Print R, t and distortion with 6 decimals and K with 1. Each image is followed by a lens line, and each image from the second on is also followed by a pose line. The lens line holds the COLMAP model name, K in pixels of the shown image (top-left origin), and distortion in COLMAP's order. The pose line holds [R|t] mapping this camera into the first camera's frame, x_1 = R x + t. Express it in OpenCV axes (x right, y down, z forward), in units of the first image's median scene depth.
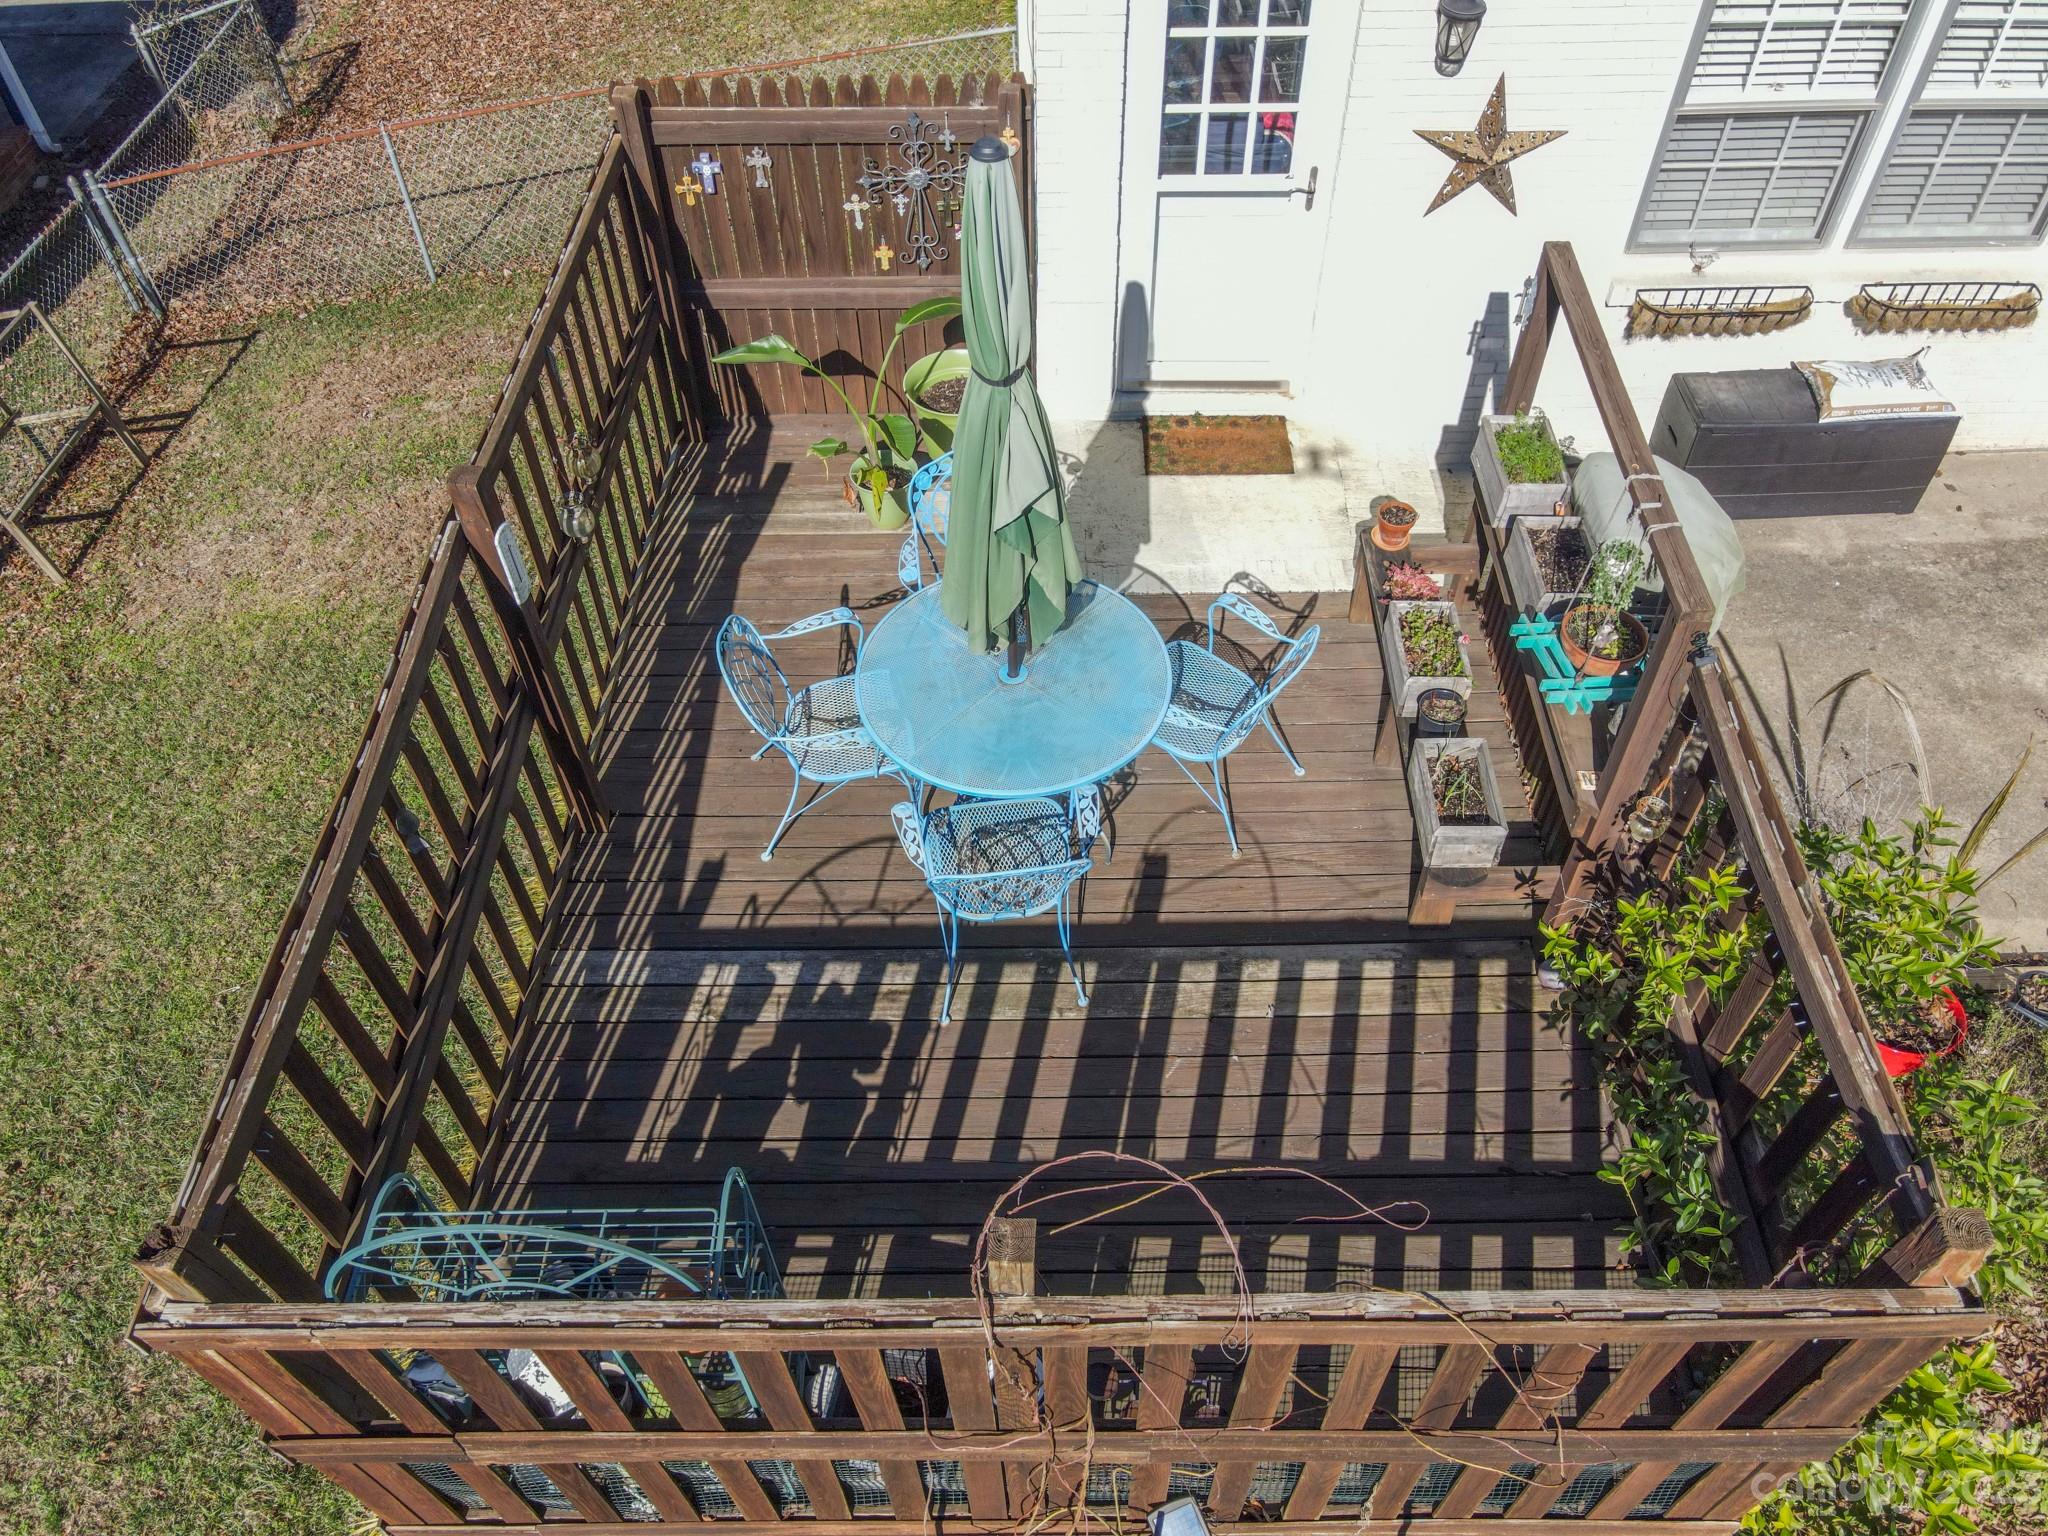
lens RADIAL K [[1507.2, 0, 1014.4], [0, 1507.2, 783.3], [0, 0, 1]] dist [0.005479, 0.011670]
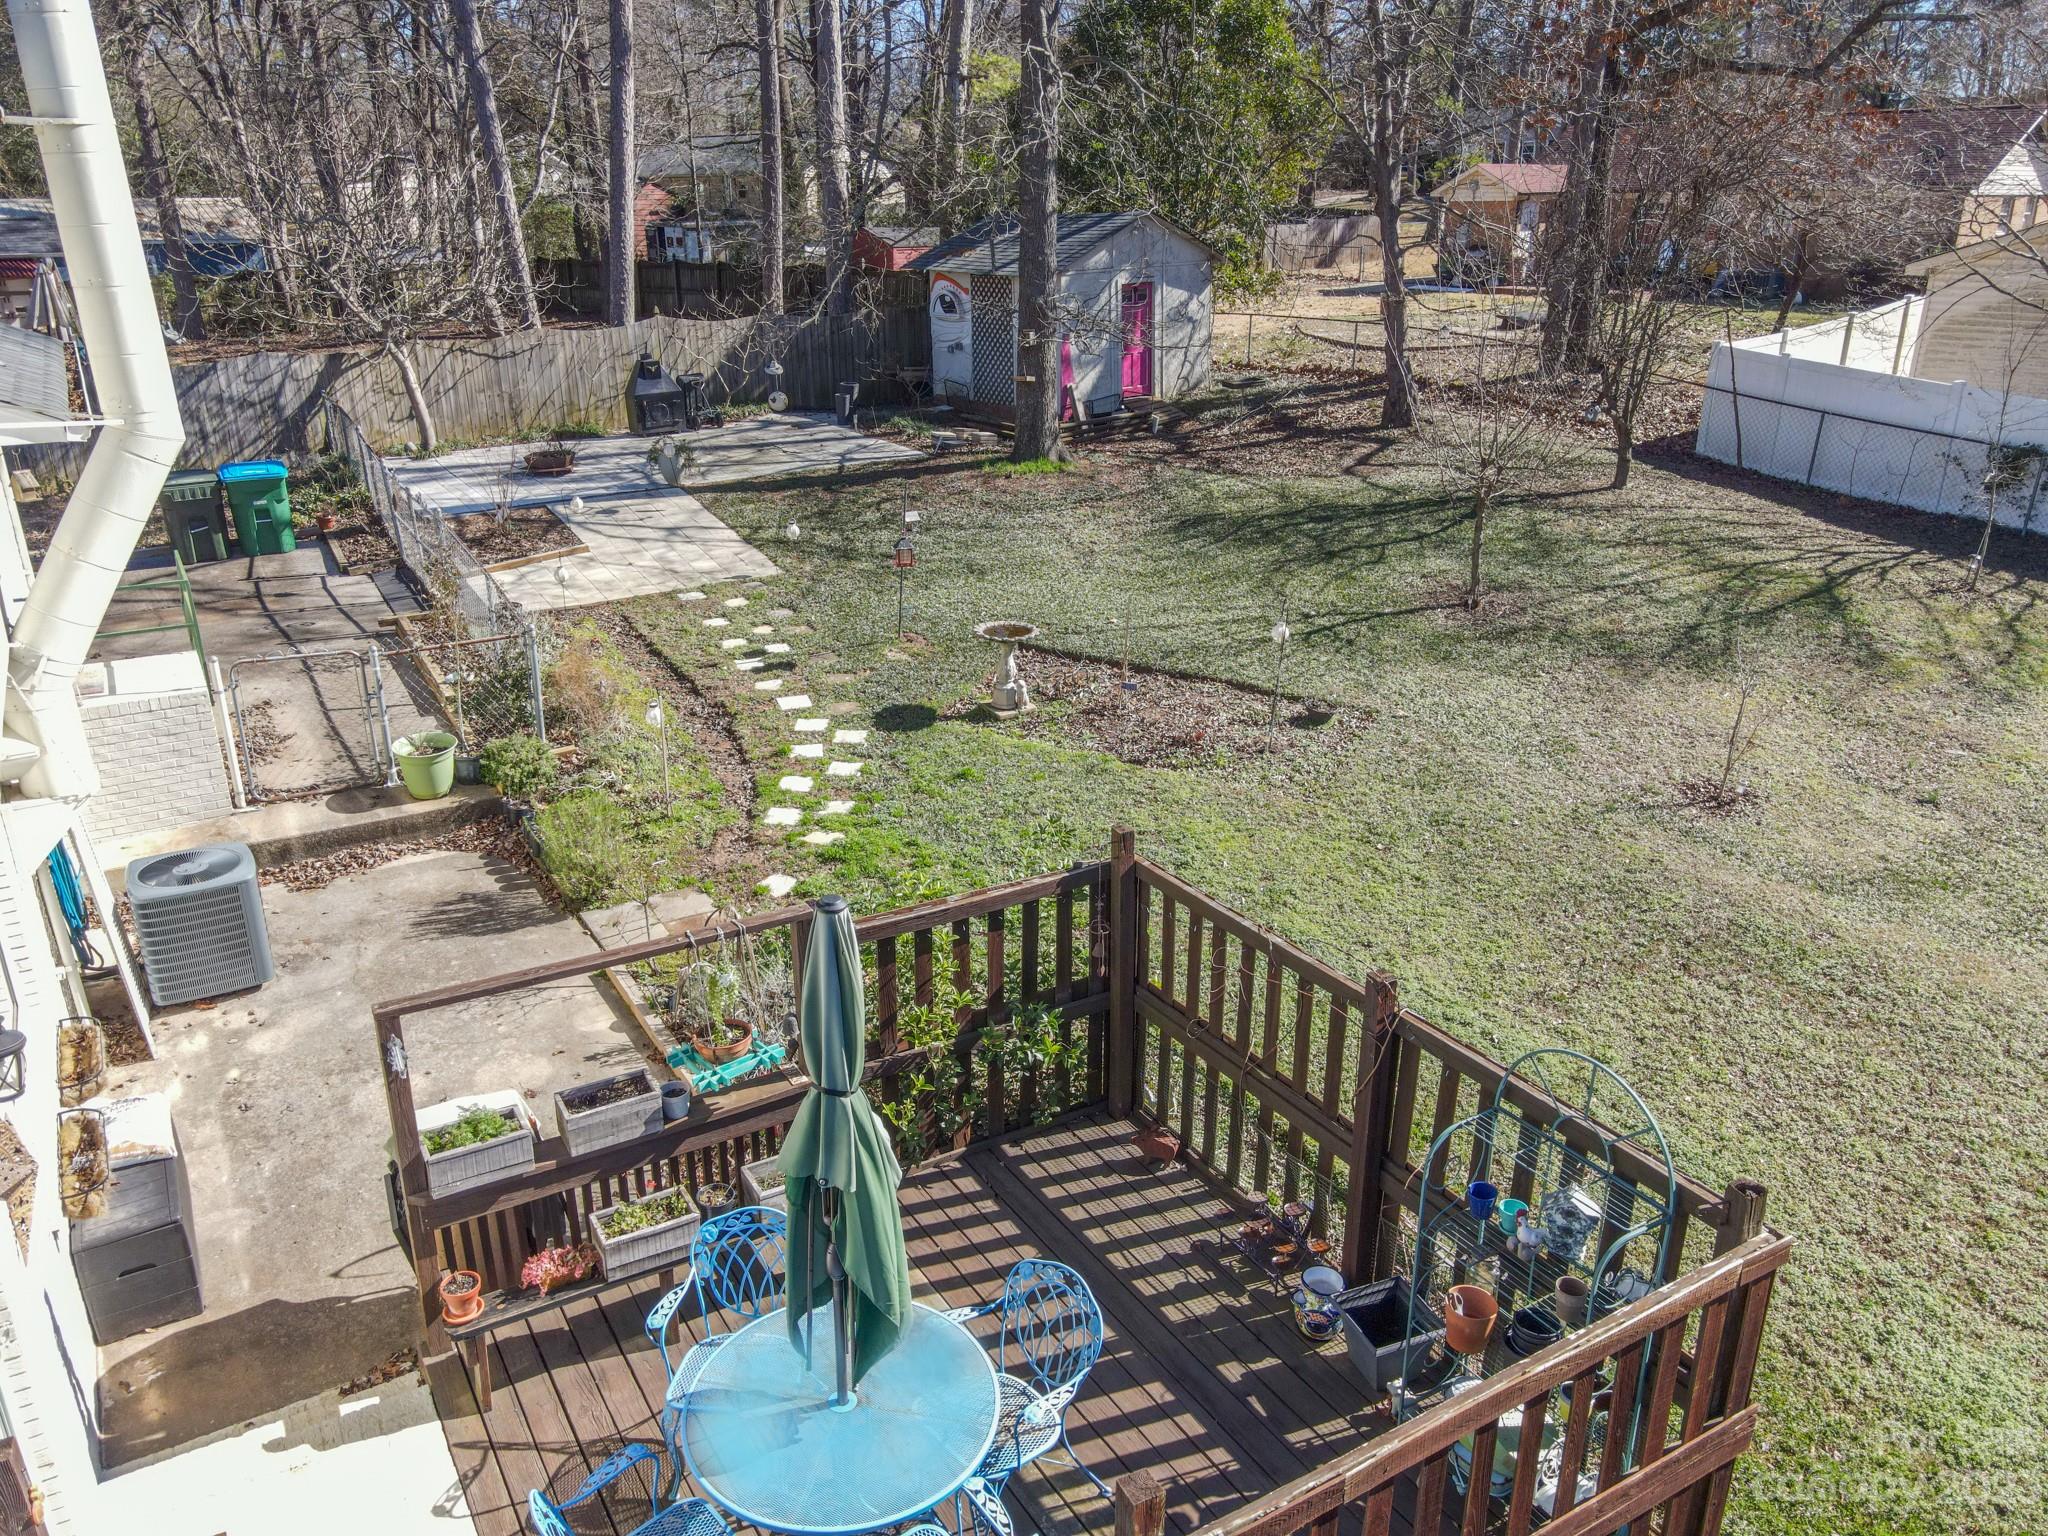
lens RADIAL K [[1507.2, 0, 1016.7], [0, 1507.2, 772.4], [0, 0, 1]] dist [0.005479, 0.011670]
pose [[-0.517023, -0.280602, 0.808672, -0.780958], [0.664715, 0.463607, 0.585852, -0.803542], [-0.539297, 0.840435, -0.053175, 0.658996]]
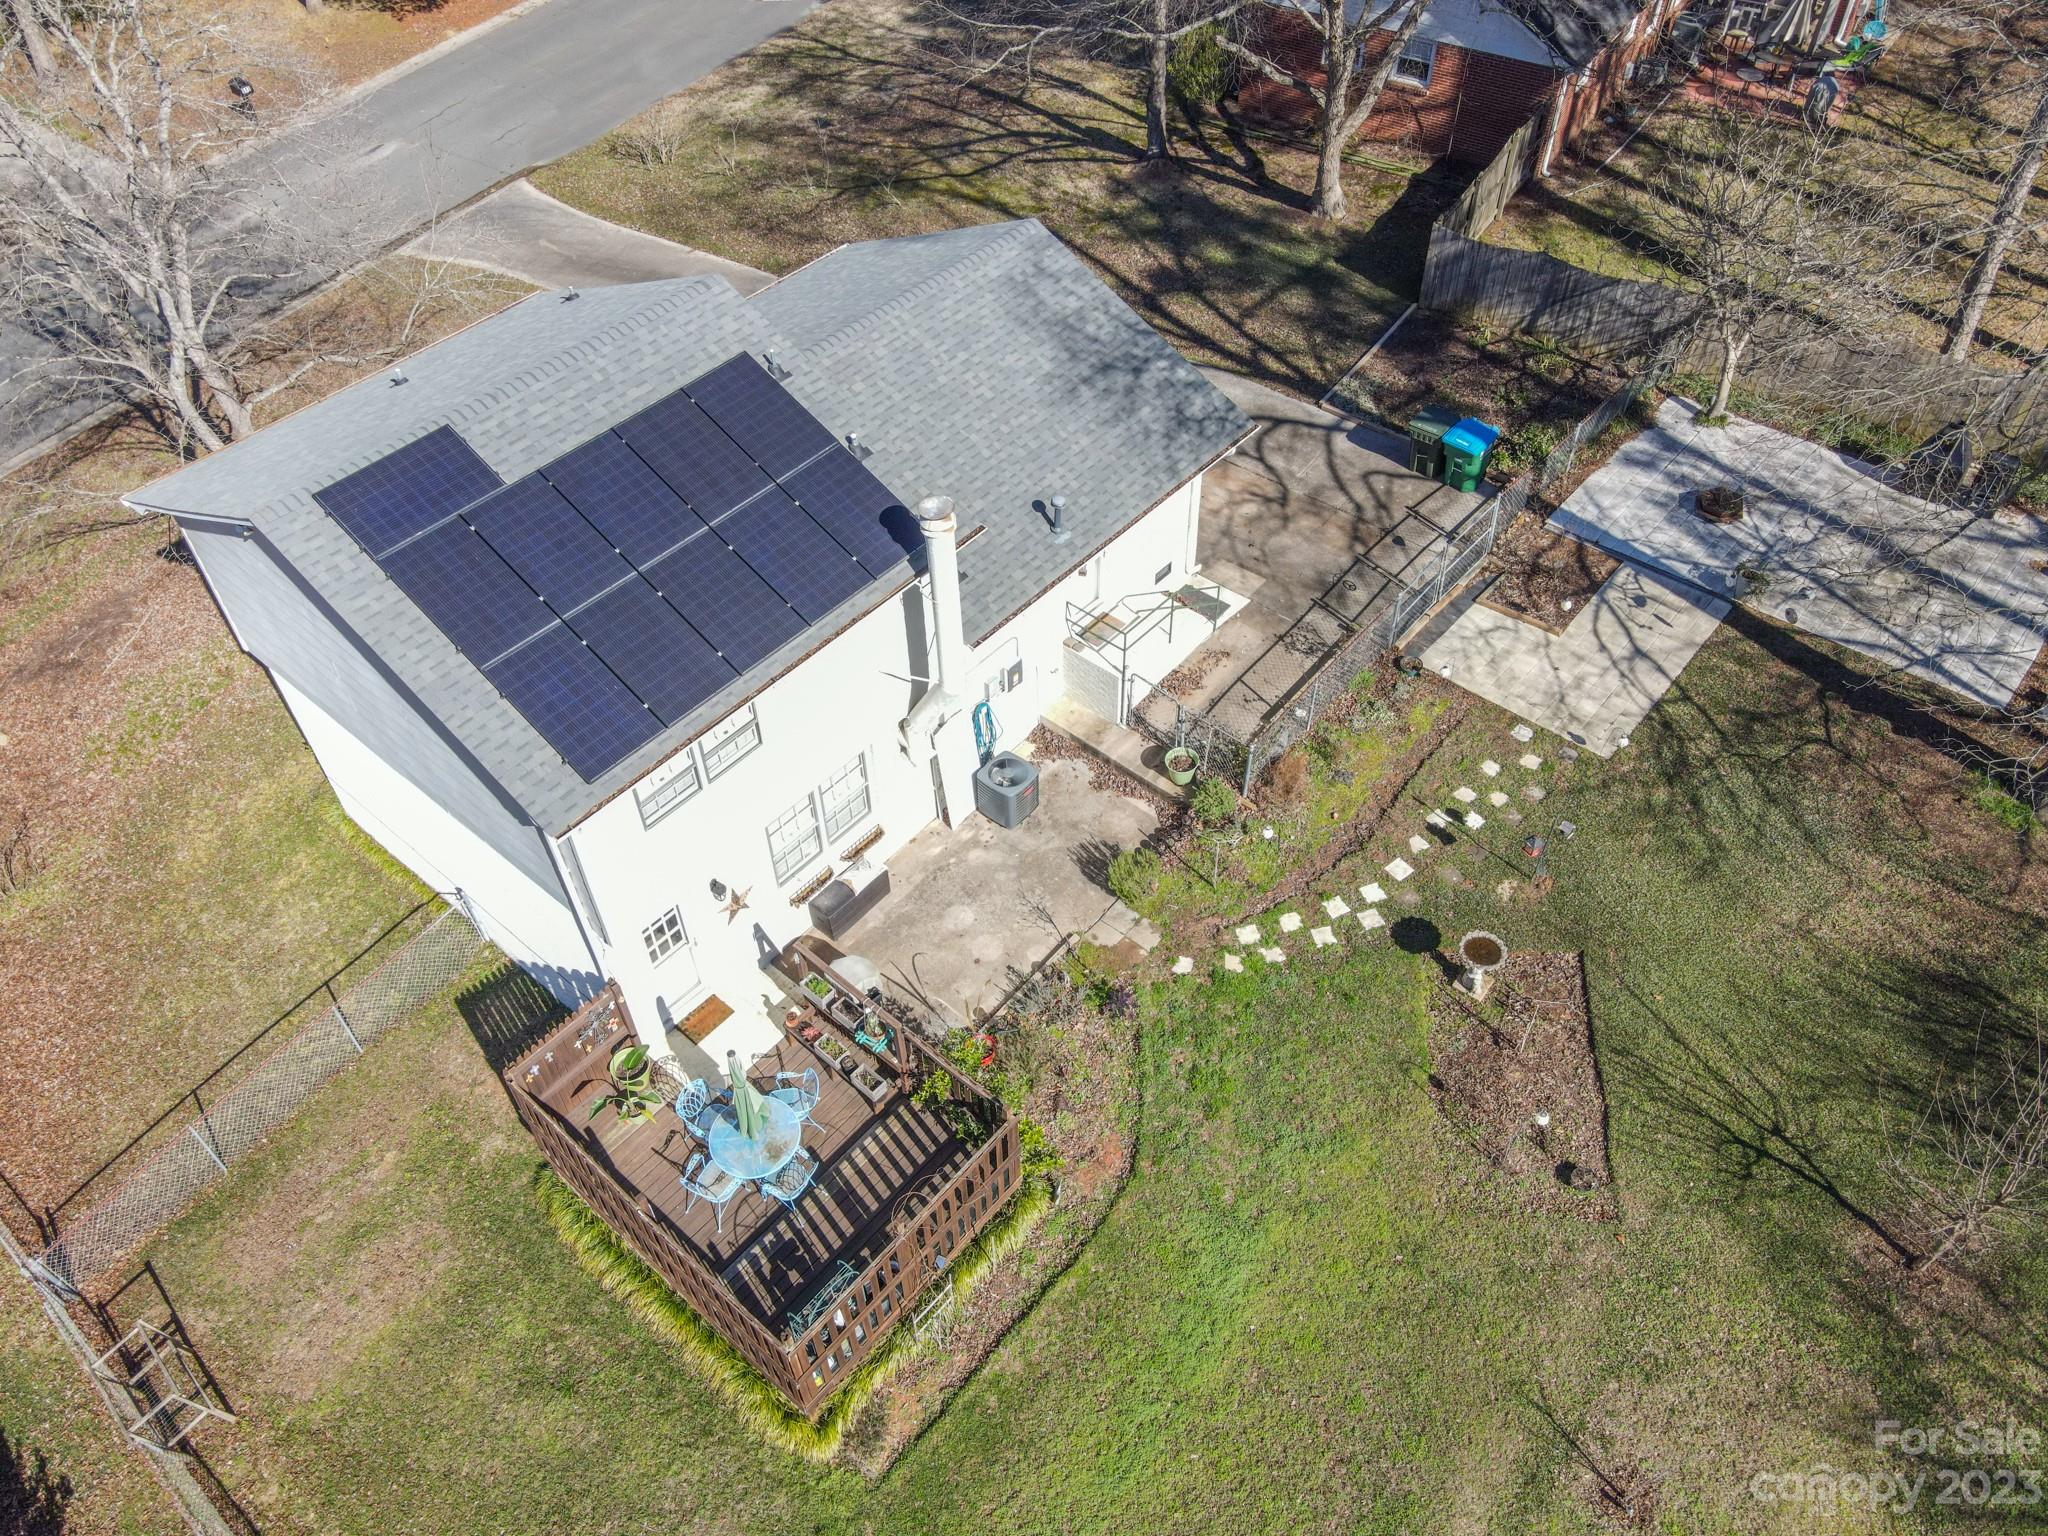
lens RADIAL K [[1507.2, 0, 1012.7], [0, 1507.2, 772.7], [0, 0, 1]] dist [0.005479, 0.011670]
pose [[0.653580, -0.553834, 0.515850, -0.970165], [0.585055, 0.802084, 0.119882, -0.837674], [-0.480149, 0.223448, 0.848250, -2.491646]]
